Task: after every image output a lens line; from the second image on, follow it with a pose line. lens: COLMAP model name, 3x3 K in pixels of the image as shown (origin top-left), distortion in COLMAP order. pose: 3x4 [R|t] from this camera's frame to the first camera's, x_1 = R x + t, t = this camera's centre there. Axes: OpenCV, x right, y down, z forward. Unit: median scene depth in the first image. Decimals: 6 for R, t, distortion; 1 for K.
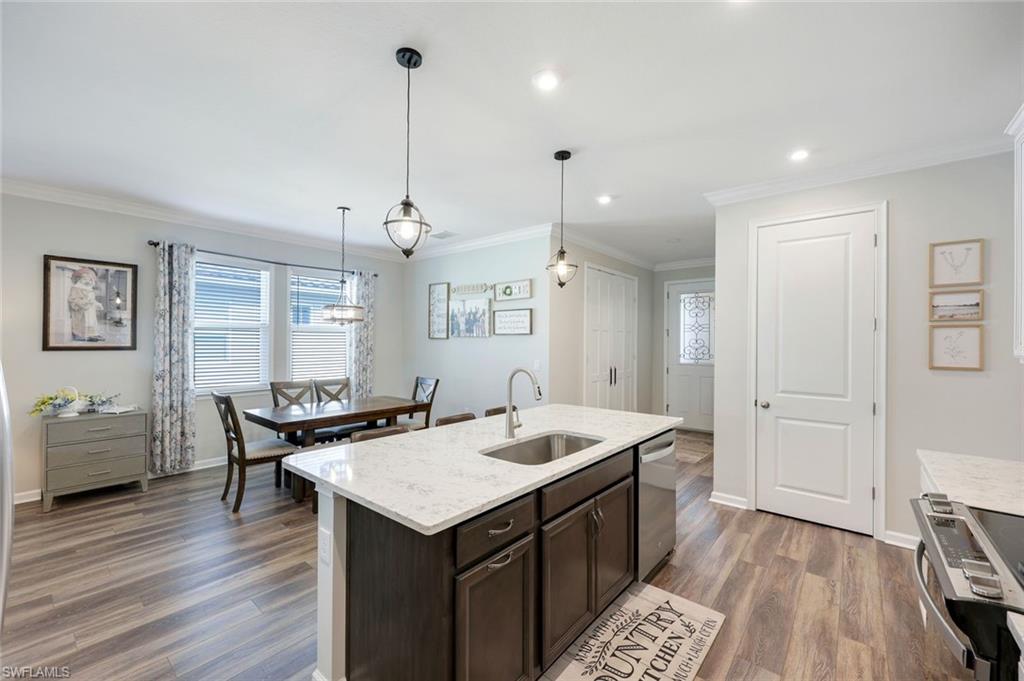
lens RADIAL K [[414.8, 0, 508.9], [0, 414.8, 340.4], [0, 0, 1]] dist [0.000302, -0.000467]
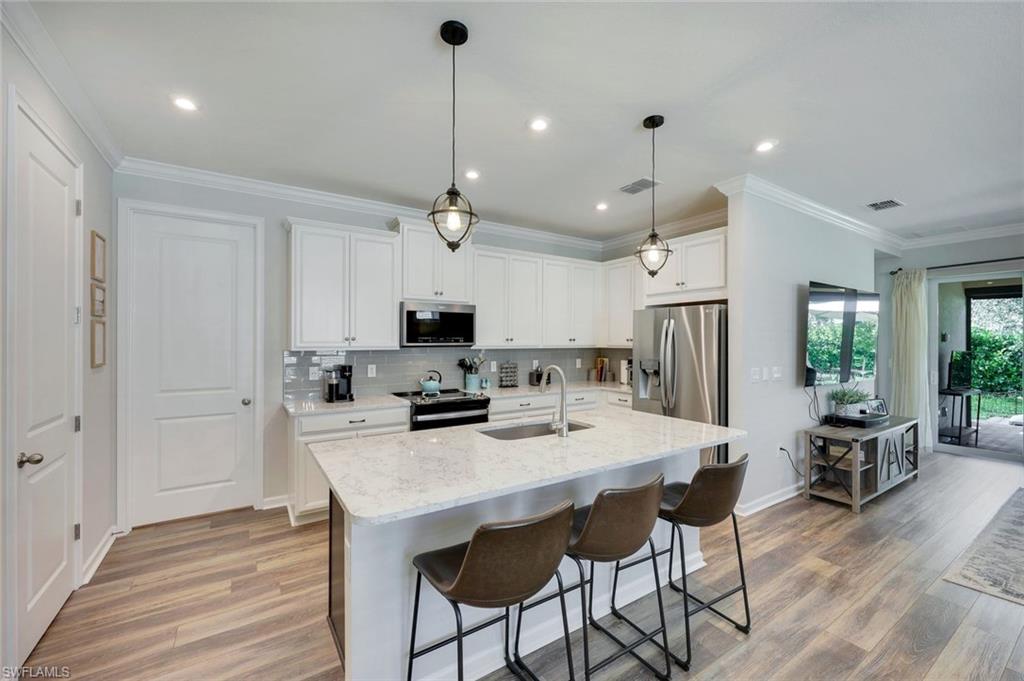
lens RADIAL K [[414.8, 0, 508.7], [0, 414.8, 339.0], [0, 0, 1]] dist [0.000302, -0.000467]
pose [[-0.957316, -0.009128, 0.288901, -0.088761], [-0.010859, 0.999931, -0.004388, 0.004689], [-0.288841, -0.007338, -0.957349, 1.094850]]
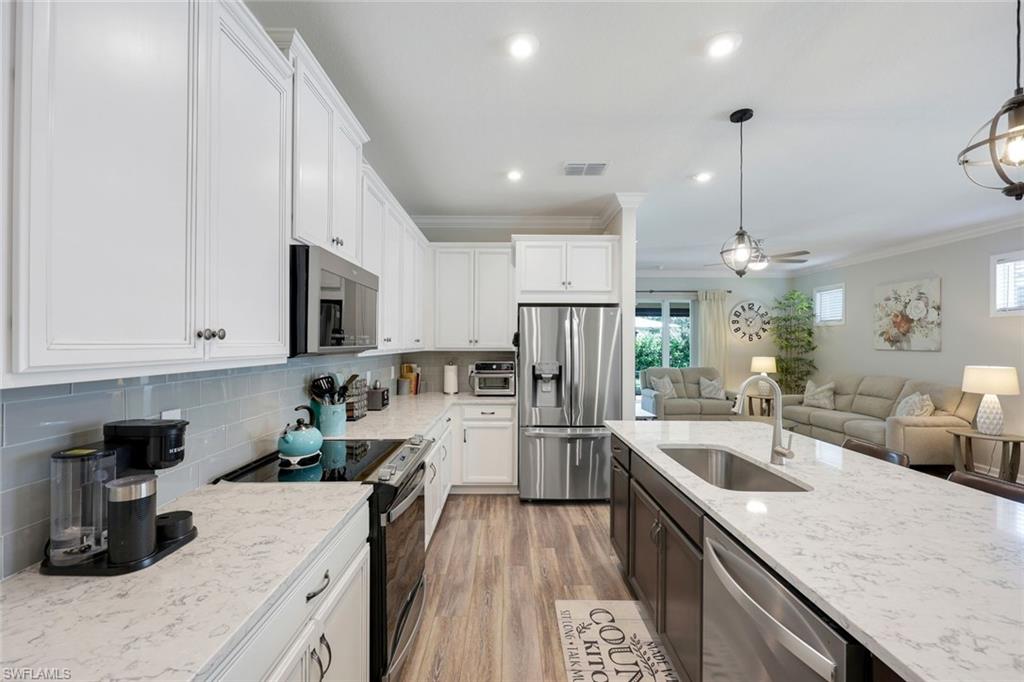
lens RADIAL K [[414.8, 0, 509.9], [0, 414.8, 341.5], [0, 0, 1]] dist [0.000302, -0.000467]
pose [[-0.759687, -0.014827, -0.650119, 0.498514], [-0.010938, 0.999890, -0.010022, 0.008633], [0.650196, -0.000502, -0.759766, 0.689027]]
